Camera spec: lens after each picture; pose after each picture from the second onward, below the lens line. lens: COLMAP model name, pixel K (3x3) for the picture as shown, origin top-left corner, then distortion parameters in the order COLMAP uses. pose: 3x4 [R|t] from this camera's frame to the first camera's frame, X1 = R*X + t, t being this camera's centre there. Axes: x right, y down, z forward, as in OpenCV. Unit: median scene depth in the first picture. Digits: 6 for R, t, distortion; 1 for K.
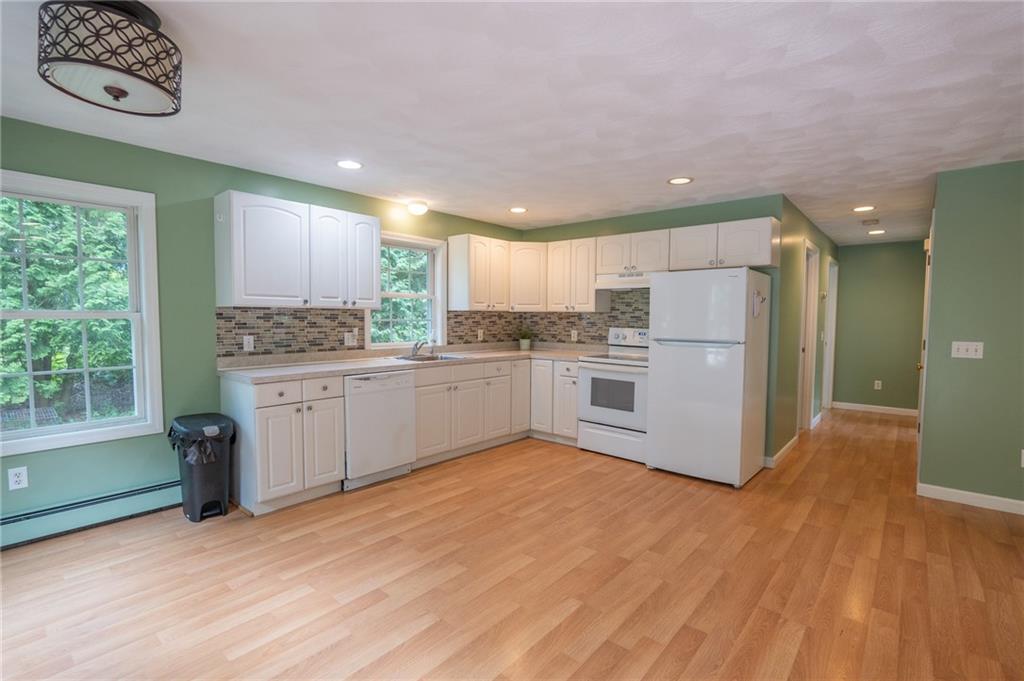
lens RADIAL K [[475.3, 0, 511.6], [0, 475.3, 343.8], [0, 0, 1]] dist [-0.022943, 0.006004]
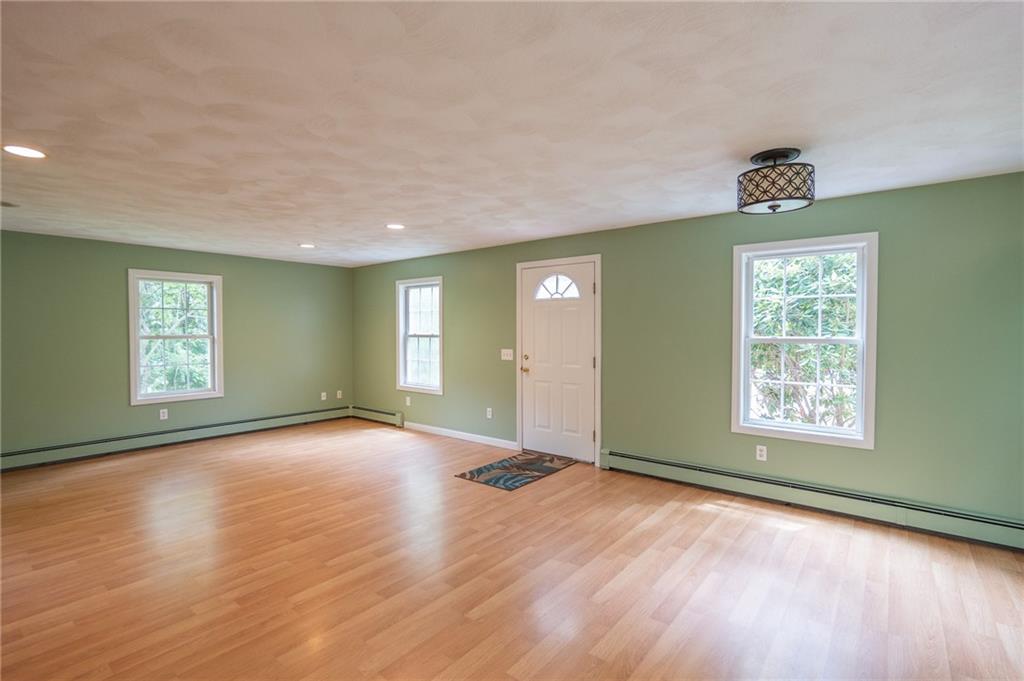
lens RADIAL K [[475.3, 0, 508.3], [0, 475.3, 340.3], [0, 0, 1]] dist [-0.022943, 0.006004]
pose [[-0.999724, -0.005335, -0.022887, 0.042576], [-0.007224, 0.996505, 0.083221, -0.086352], [0.022363, 0.083363, -0.996268, 1.081919]]
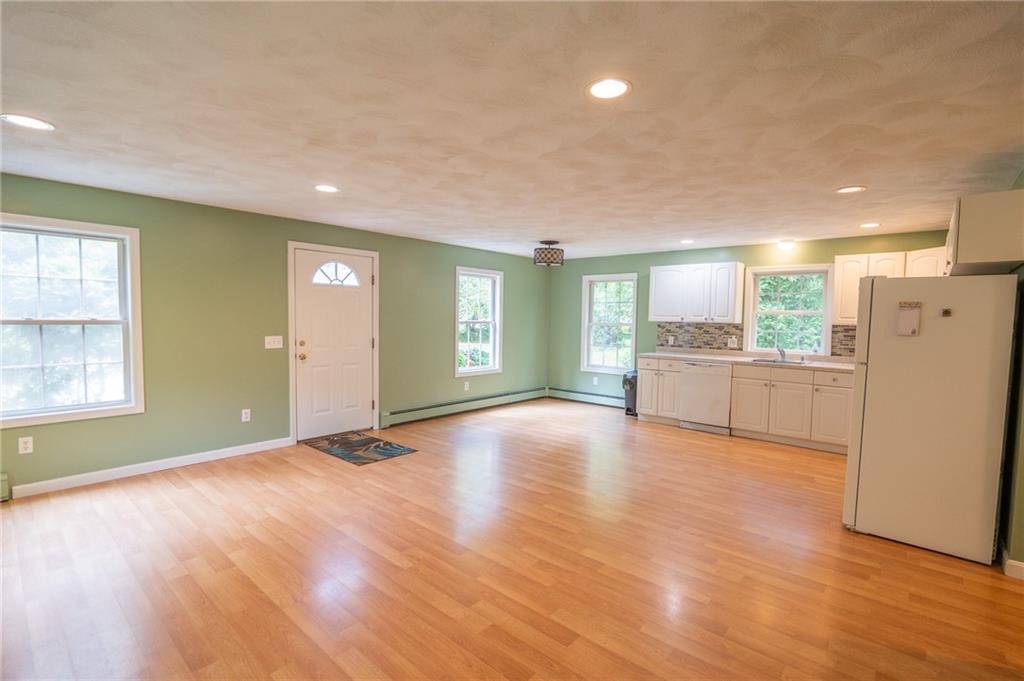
lens RADIAL K [[475.3, 0, 513.9], [0, 475.3, 343.1], [0, 0, 1]] dist [-0.022943, 0.006004]
pose [[-0.007979, 0.046398, -0.998891, 1.211874], [-0.073796, 0.996172, 0.046861, -0.029275], [0.997241, 0.074088, -0.004525, 0.325122]]
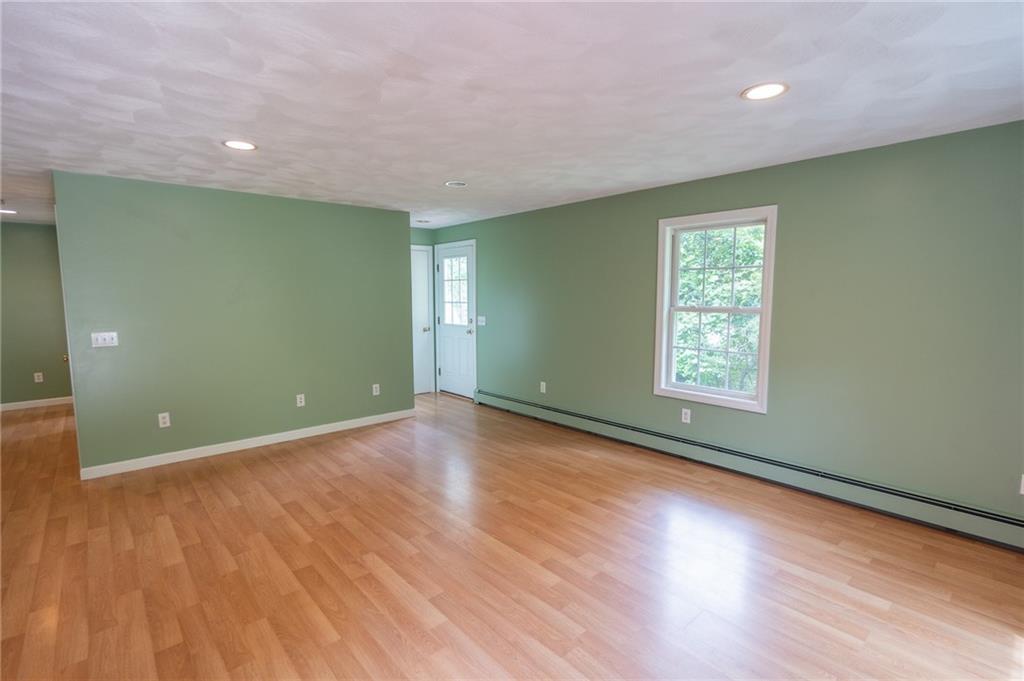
lens RADIAL K [[475.3, 0, 512.6], [0, 475.3, 347.2], [0, 0, 1]] dist [-0.022943, 0.006004]
pose [[0.129712, -0.117486, 0.984567, -0.006044], [0.062151, 0.991966, 0.110181, -0.025515], [-0.989602, 0.046900, 0.135972, -0.099648]]
